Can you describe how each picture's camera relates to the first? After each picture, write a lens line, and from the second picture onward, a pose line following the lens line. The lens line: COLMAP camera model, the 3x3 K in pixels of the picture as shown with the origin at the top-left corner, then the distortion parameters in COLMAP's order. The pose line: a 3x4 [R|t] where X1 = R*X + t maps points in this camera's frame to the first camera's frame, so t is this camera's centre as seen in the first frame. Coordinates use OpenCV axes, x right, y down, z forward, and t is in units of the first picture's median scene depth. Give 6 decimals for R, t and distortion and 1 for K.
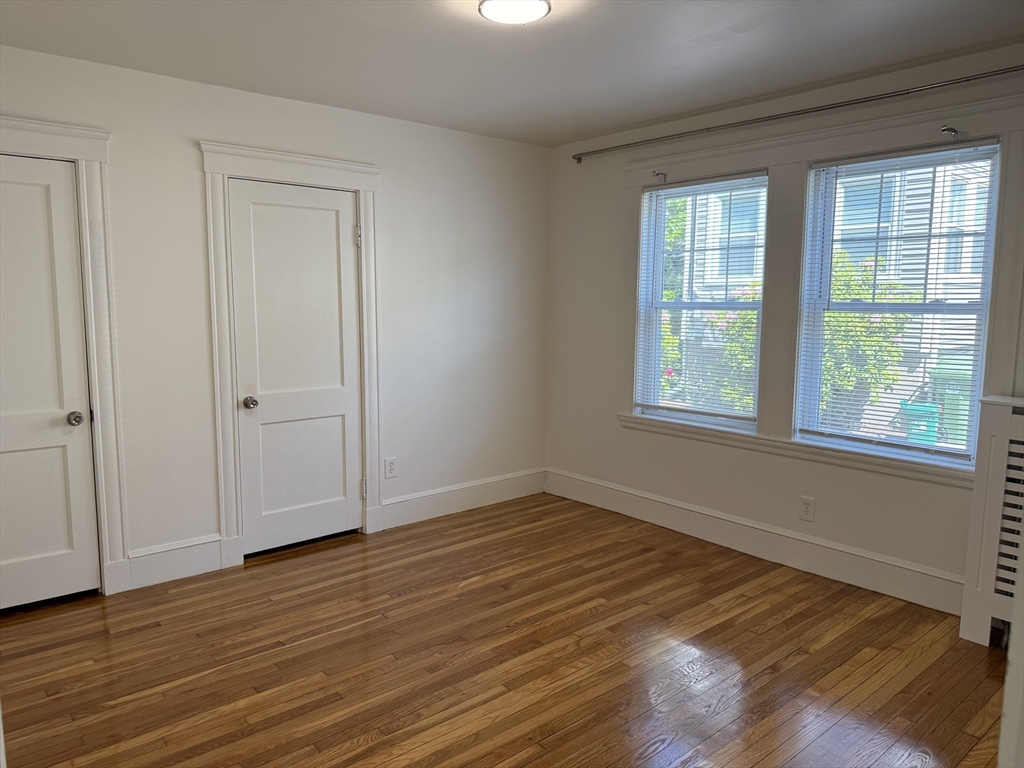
lens RADIAL K [[717.4, 0, 512.0], [0, 717.4, 384.0], [0, 0, 1]] dist [0.002301, -0.002295]
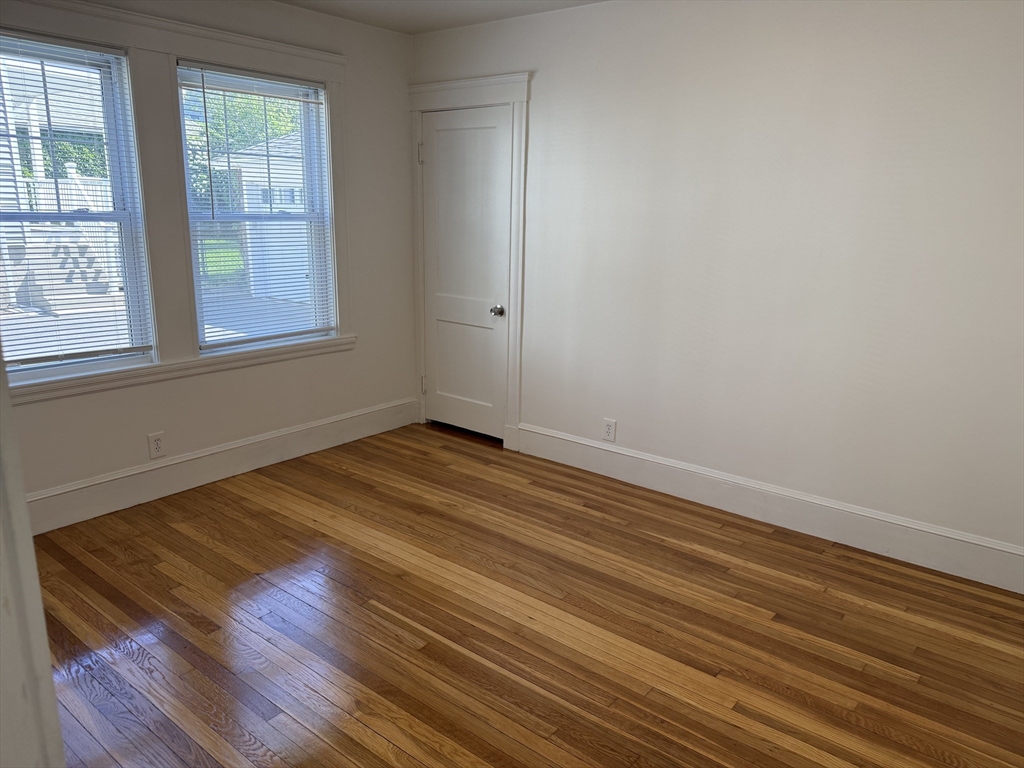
lens RADIAL K [[717.4, 0, 512.0], [0, 717.4, 384.0], [0, 0, 1]] dist [0.002301, -0.002295]
pose [[-0.174531, -0.229471, 0.957539, -0.674894], [0.104785, 0.962614, 0.249787, -0.089550], [-0.979060, 0.143932, -0.143961, 0.785136]]
